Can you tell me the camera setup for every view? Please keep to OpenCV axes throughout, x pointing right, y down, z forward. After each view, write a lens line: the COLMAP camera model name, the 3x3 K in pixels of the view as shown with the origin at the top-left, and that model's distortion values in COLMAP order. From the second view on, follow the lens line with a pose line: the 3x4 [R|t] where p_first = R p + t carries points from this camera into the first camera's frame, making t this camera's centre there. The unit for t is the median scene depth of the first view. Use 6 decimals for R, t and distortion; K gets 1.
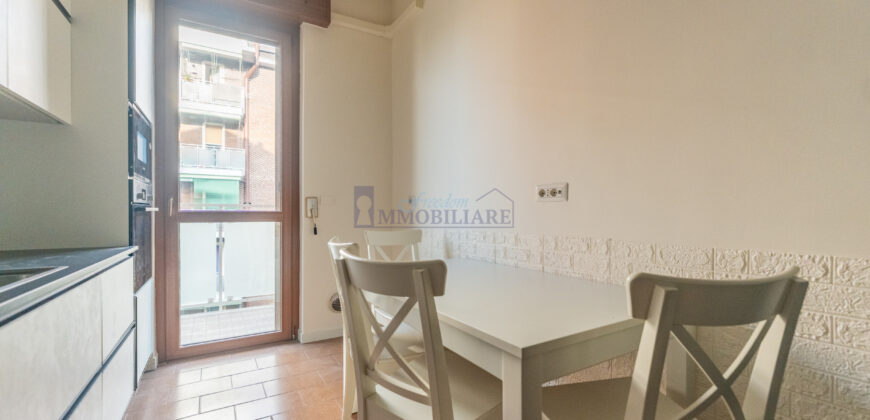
lens RADIAL K [[359.6, 0, 434.2], [0, 359.6, 214.9], [0, 0, 1]] dist [0.025355, -0.000095]
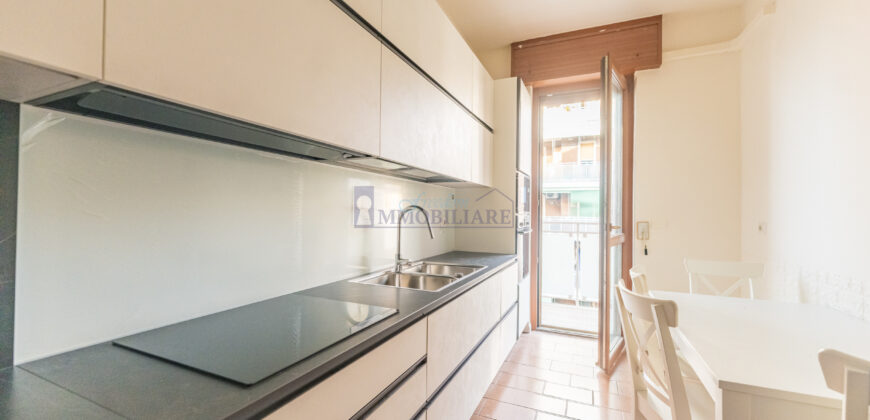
lens RADIAL K [[348.6, 0, 435.0], [0, 348.6, 210.0], [0, 0, 1]] dist [0.000743, 0.000204]
pose [[0.570473, -0.007969, -0.821277, 0.230805], [-0.014247, 0.999706, -0.019597, -0.069128], [0.821192, 0.022880, 0.570193, -0.190969]]
